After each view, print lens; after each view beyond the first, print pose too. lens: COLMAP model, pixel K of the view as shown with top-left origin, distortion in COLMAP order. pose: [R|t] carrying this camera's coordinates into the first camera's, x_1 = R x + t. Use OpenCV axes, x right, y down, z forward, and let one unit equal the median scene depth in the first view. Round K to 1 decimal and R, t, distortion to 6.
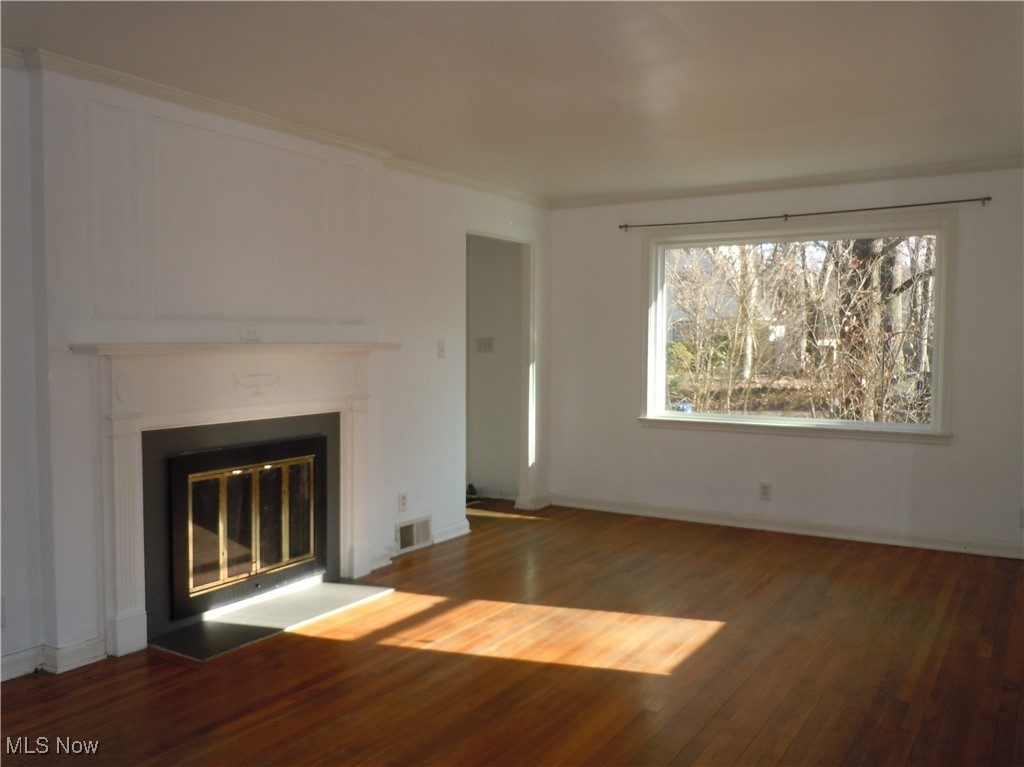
lens RADIAL K [[853.7, 0, 512.0], [0, 853.7, 383.5], [0, 0, 1]] dist [0.043281, -0.111893]
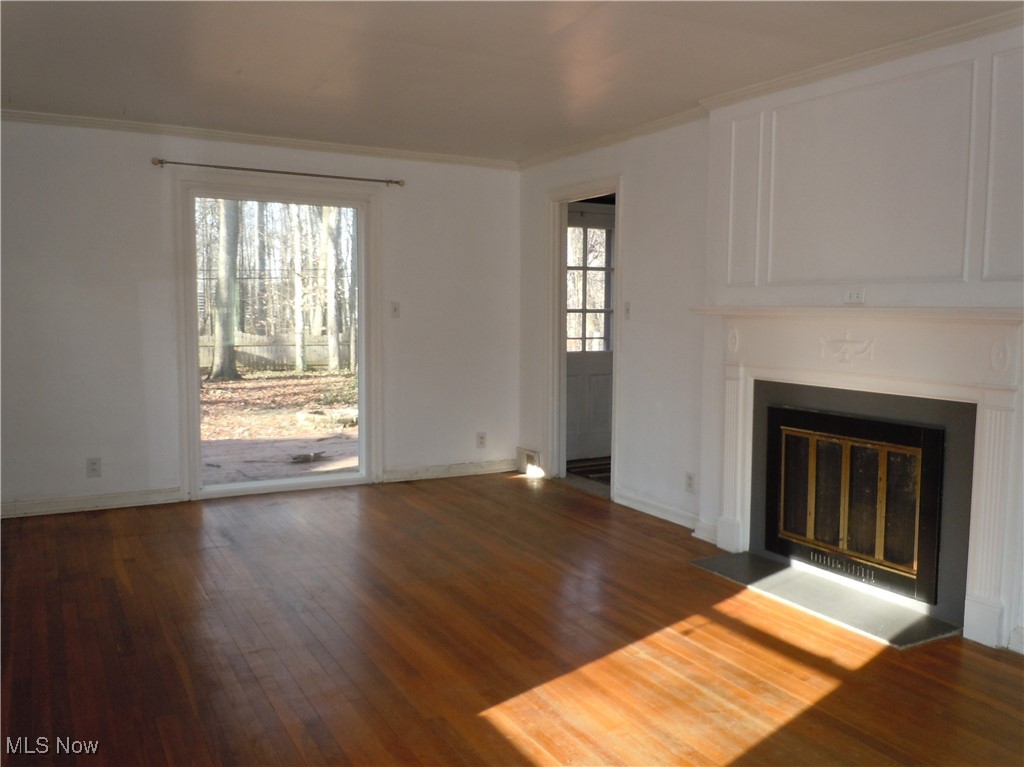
lens RADIAL K [[853.7, 0, 512.0], [0, 853.7, 383.5], [0, 0, 1]] dist [0.043281, -0.111893]
pose [[-0.477695, 0.075004, -0.875318, 0.742738], [-0.054293, 0.991924, 0.114625, -0.054828], [0.876847, 0.102280, -0.469765, 1.199004]]
